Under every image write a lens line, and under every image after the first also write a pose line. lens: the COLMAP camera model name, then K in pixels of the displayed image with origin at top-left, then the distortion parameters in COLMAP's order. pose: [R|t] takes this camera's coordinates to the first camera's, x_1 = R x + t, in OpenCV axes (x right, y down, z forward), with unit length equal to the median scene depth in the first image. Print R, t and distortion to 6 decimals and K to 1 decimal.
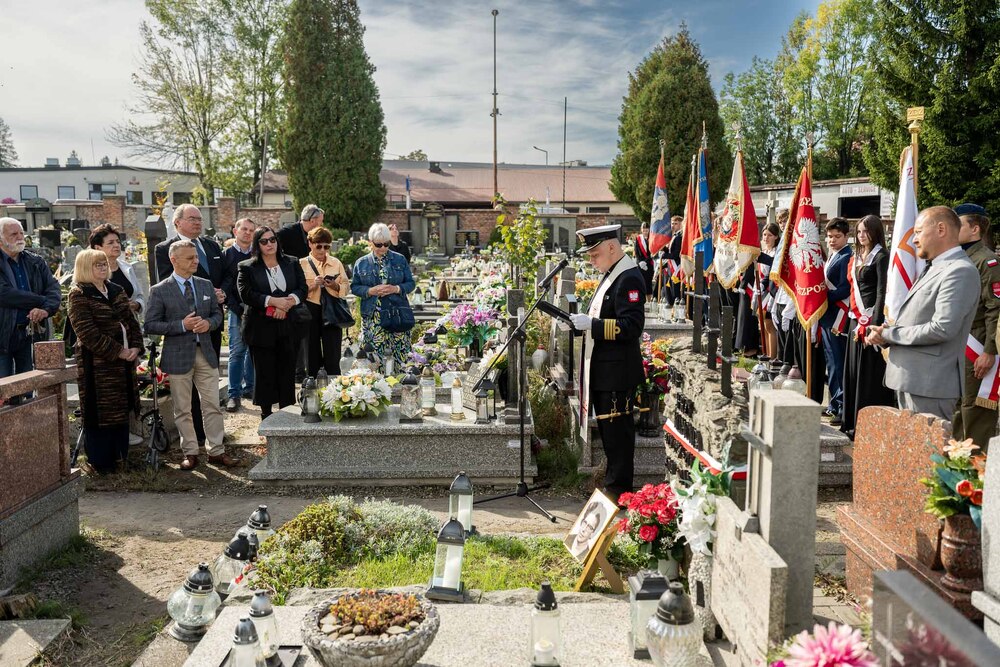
lens RADIAL K [[886.6, 0, 500.0], [0, 886.6, 333.5], [0, 0, 1]] dist [0.000503, 0.006739]
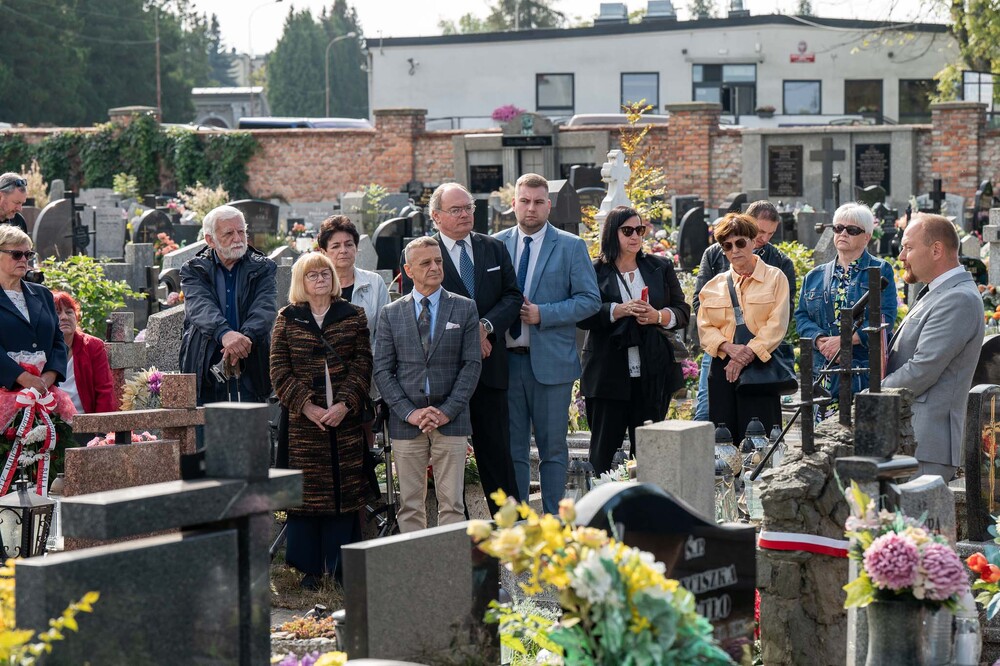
lens RADIAL K [[2639.1, 0, 500.0], [0, 2639.1, 333.0], [0, 0, 1]] dist [0.121054, 0.156931]
pose [[0.868829, 0.020823, -0.494674, 0.091119], [-0.048510, 0.997888, -0.043196, 0.006138], [0.492730, 0.061527, 0.868004, -0.091203]]
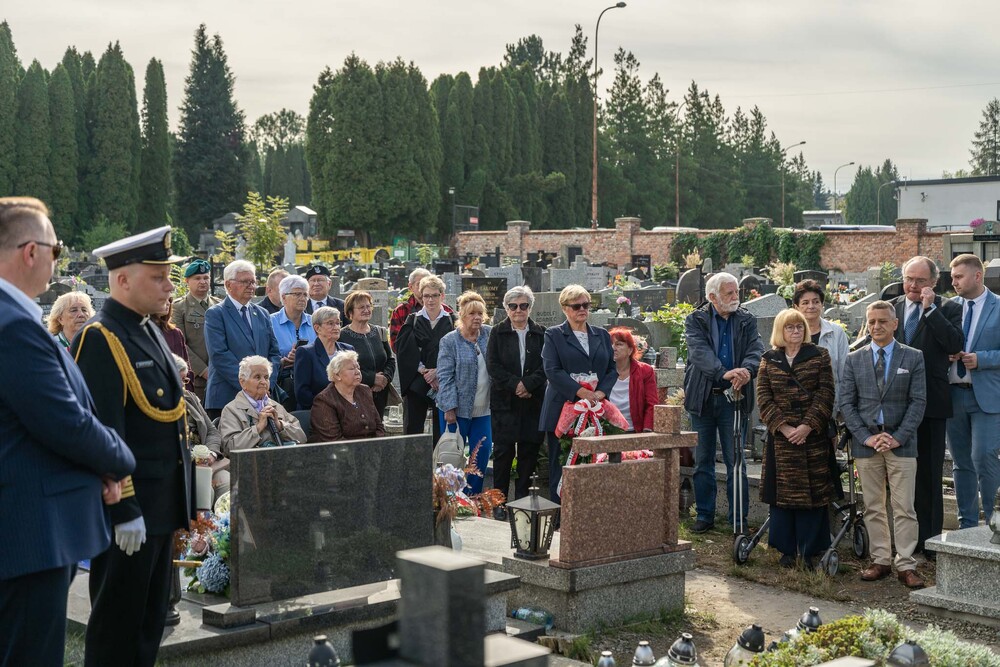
lens RADIAL K [[1397.0, 0, 500.0], [0, 1397.0, 333.5], [0, 0, 1]] dist [-0.000440, -0.040045]
pose [[0.662848, 0.041330, -0.747613, 0.052891], [-0.090343, 0.995595, -0.025060, -0.001526], [0.743284, 0.084153, 0.663662, -0.017522]]
